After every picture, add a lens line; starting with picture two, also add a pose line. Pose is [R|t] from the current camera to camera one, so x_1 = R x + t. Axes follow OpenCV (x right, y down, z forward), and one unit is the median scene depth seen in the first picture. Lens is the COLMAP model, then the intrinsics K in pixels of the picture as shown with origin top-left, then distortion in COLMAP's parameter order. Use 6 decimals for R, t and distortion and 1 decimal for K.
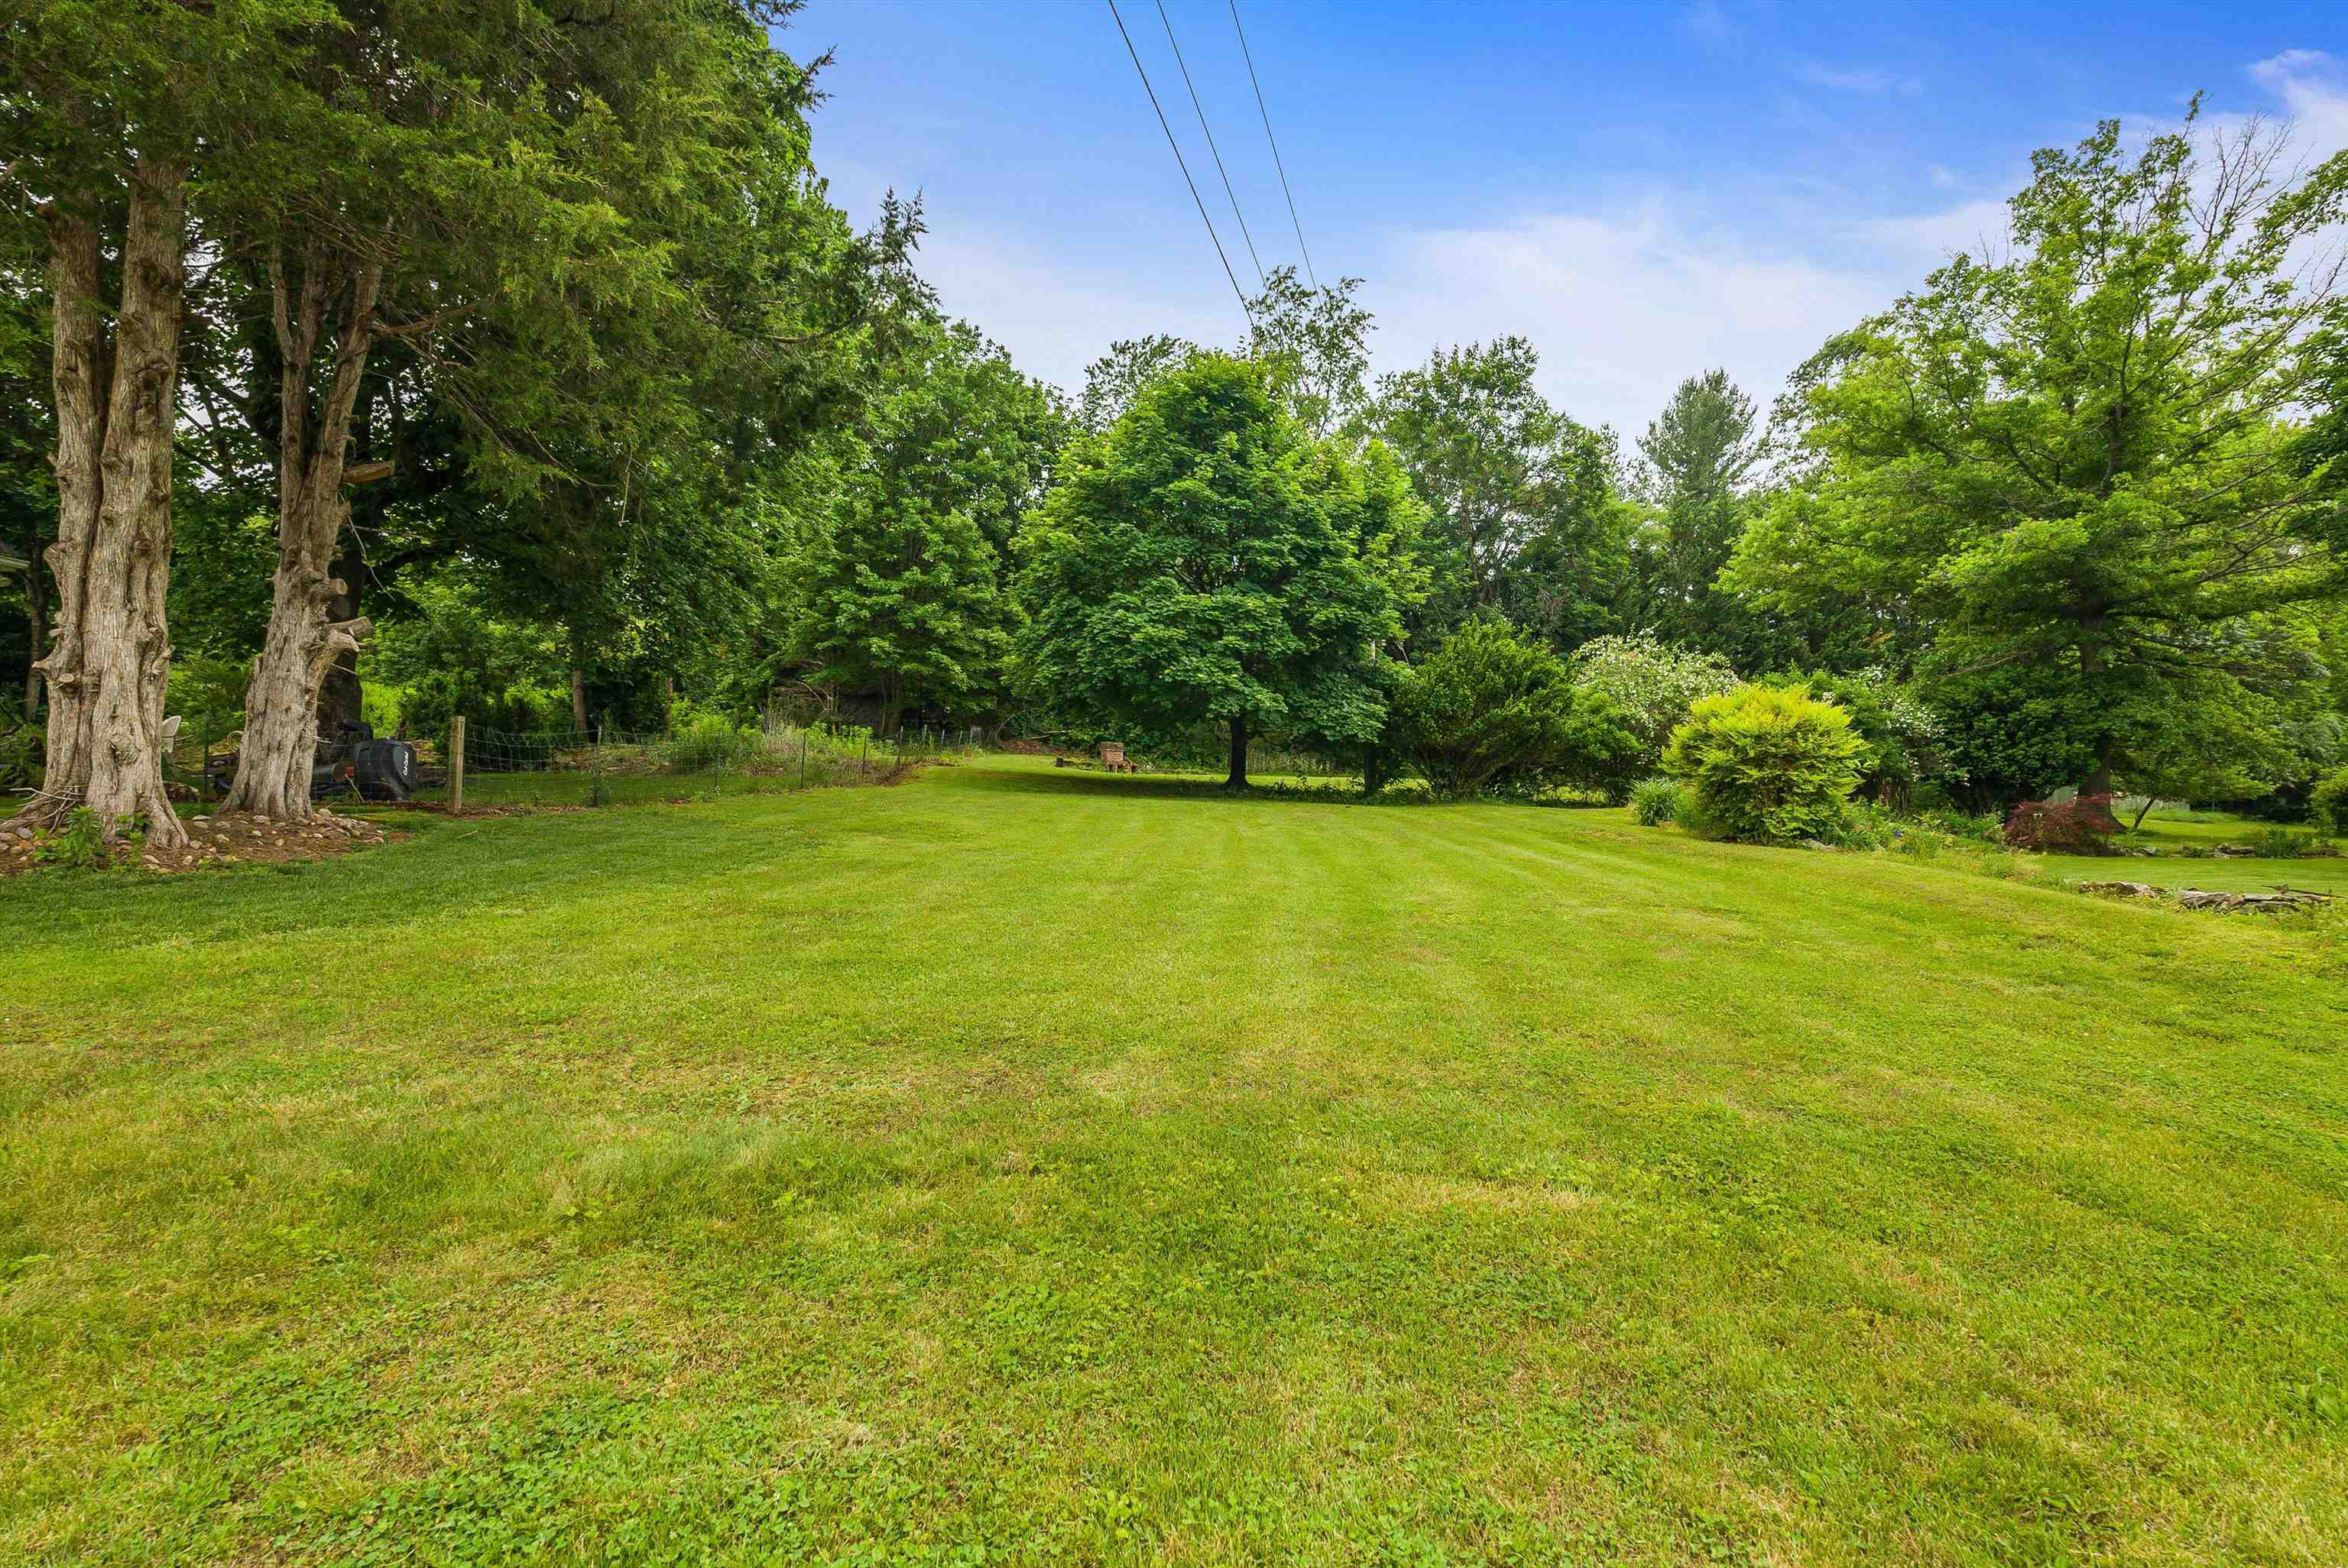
lens RADIAL K [[1060.6, 0, 1177.1], [0, 1060.6, 779.0], [0, 0, 1]] dist [-0.001033, -0.000353]
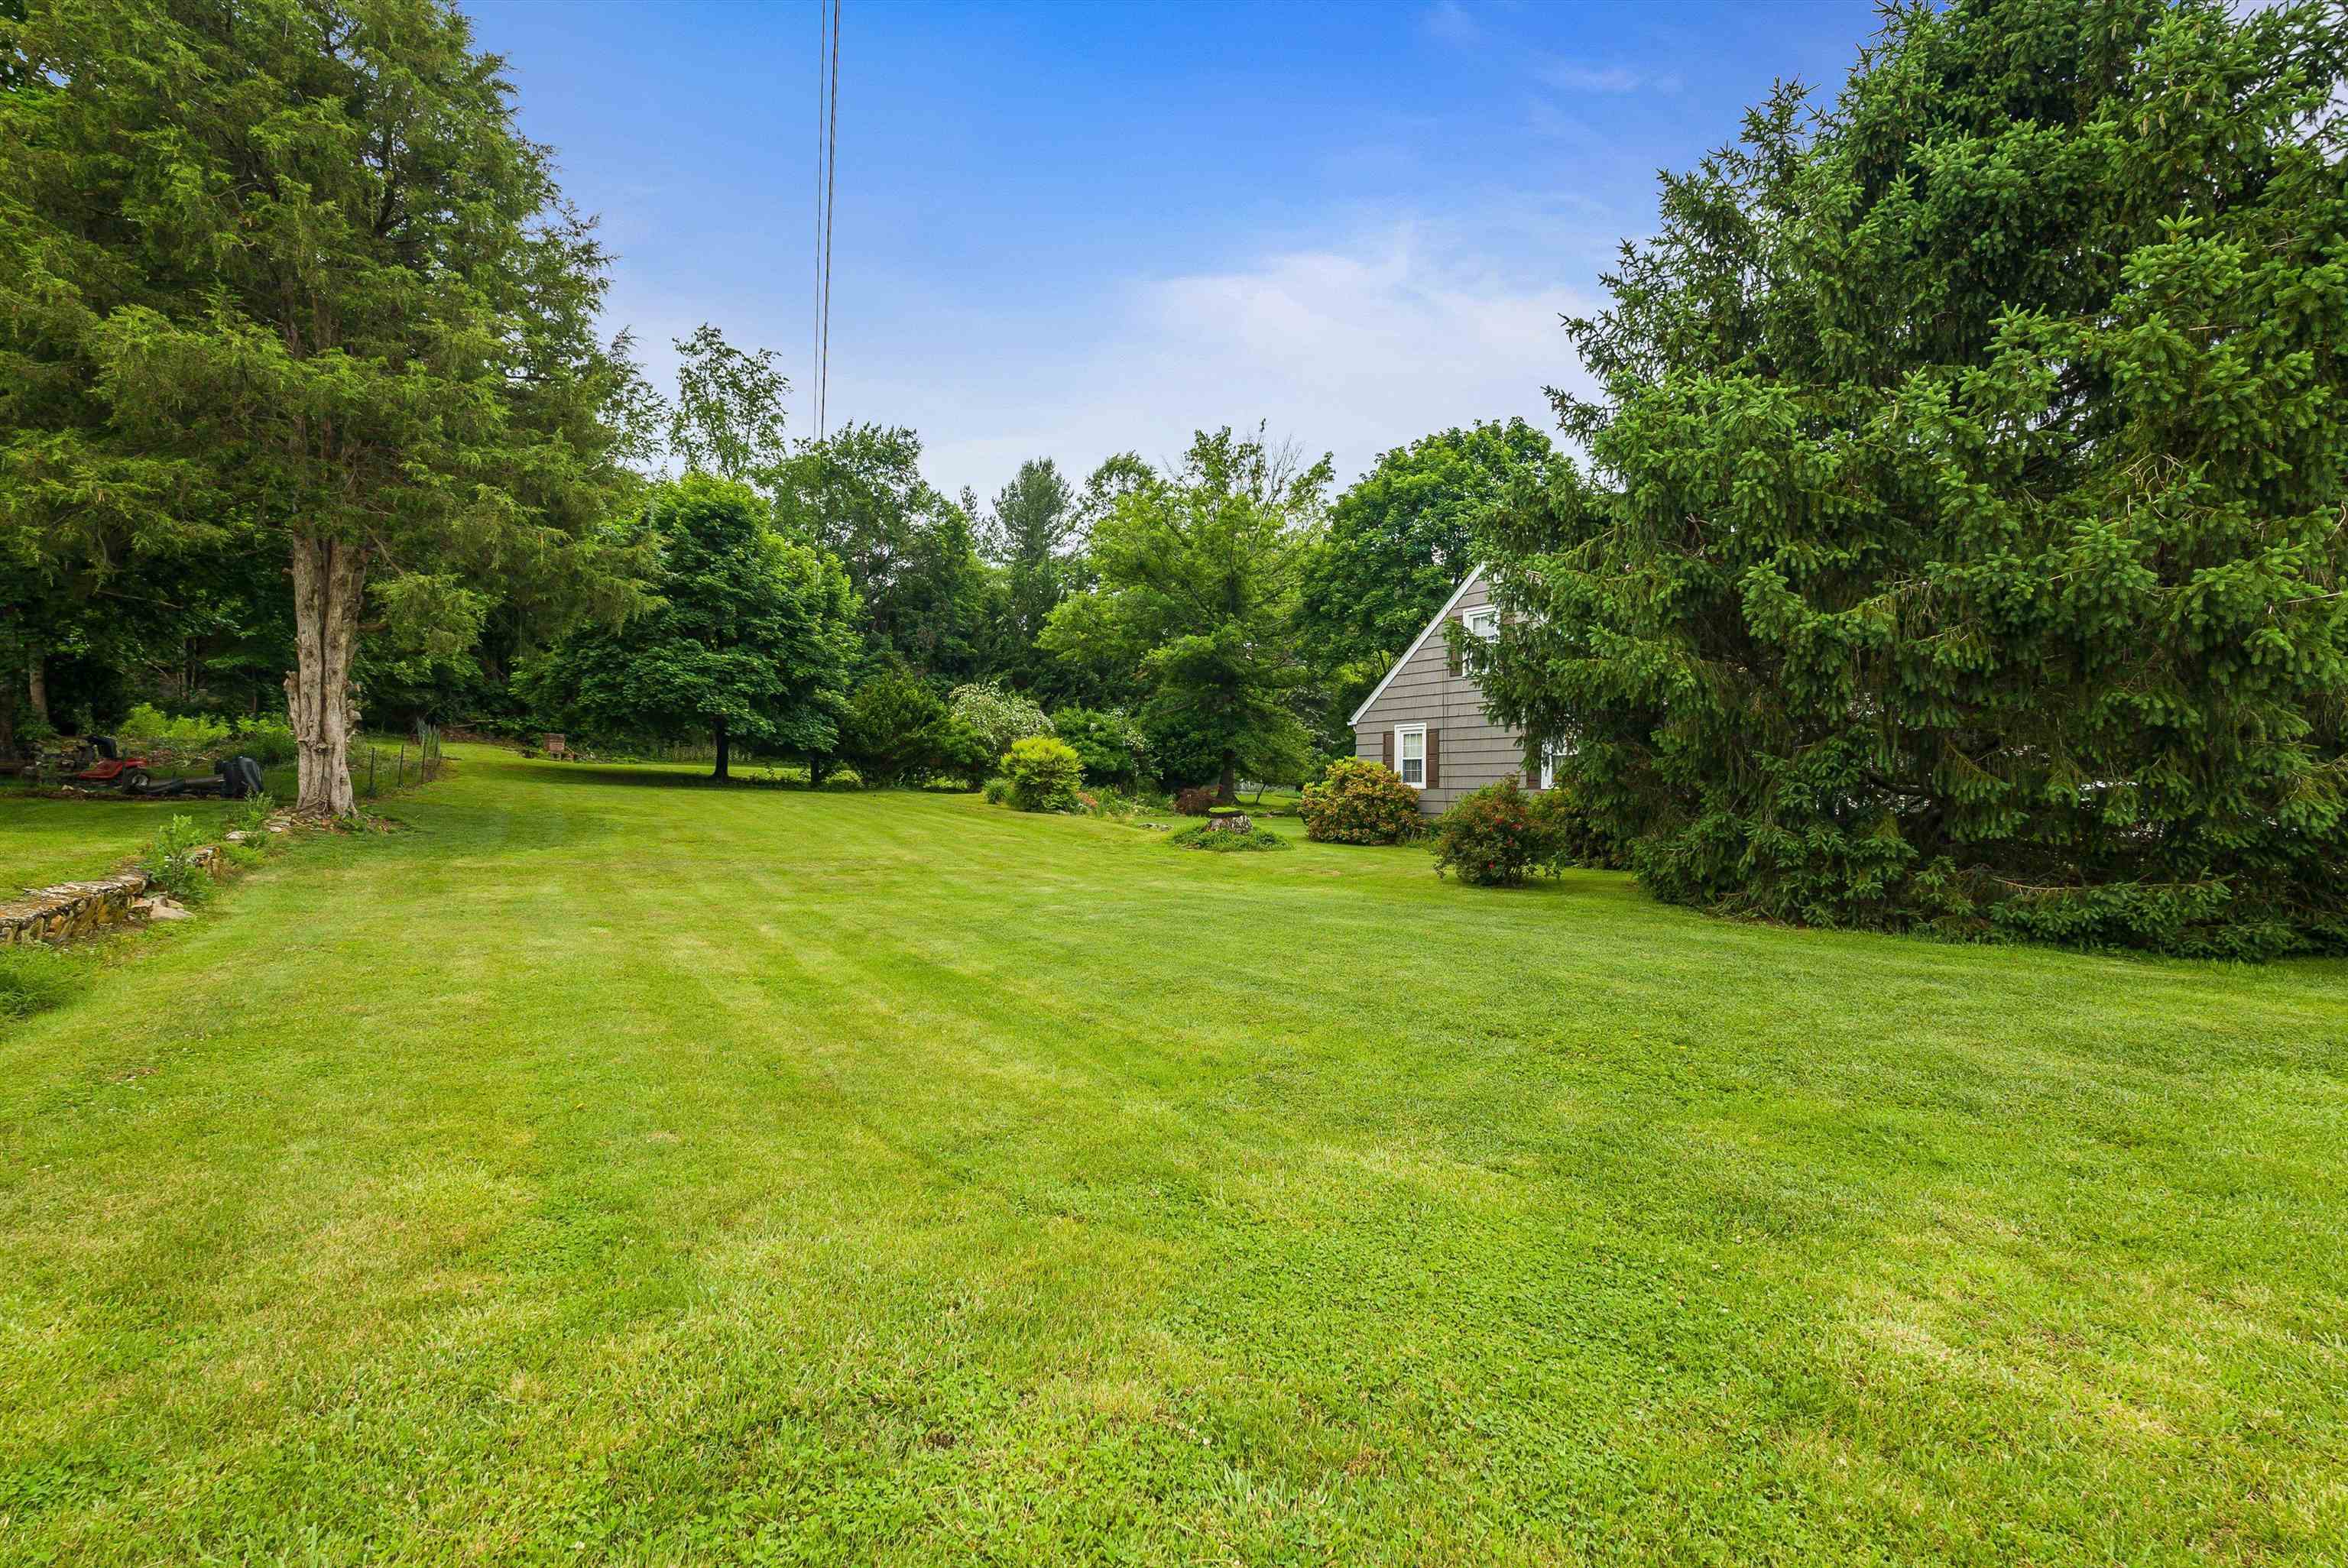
lens RADIAL K [[1060.6, 0, 1177.1], [0, 1060.6, 779.0], [0, 0, 1]] dist [-0.001033, -0.000353]
pose [[0.833049, 0.003715, 0.553187, -0.223537], [-0.015646, 0.999736, 0.016847, -0.025967], [-0.552978, -0.022689, 0.832887, -0.518268]]
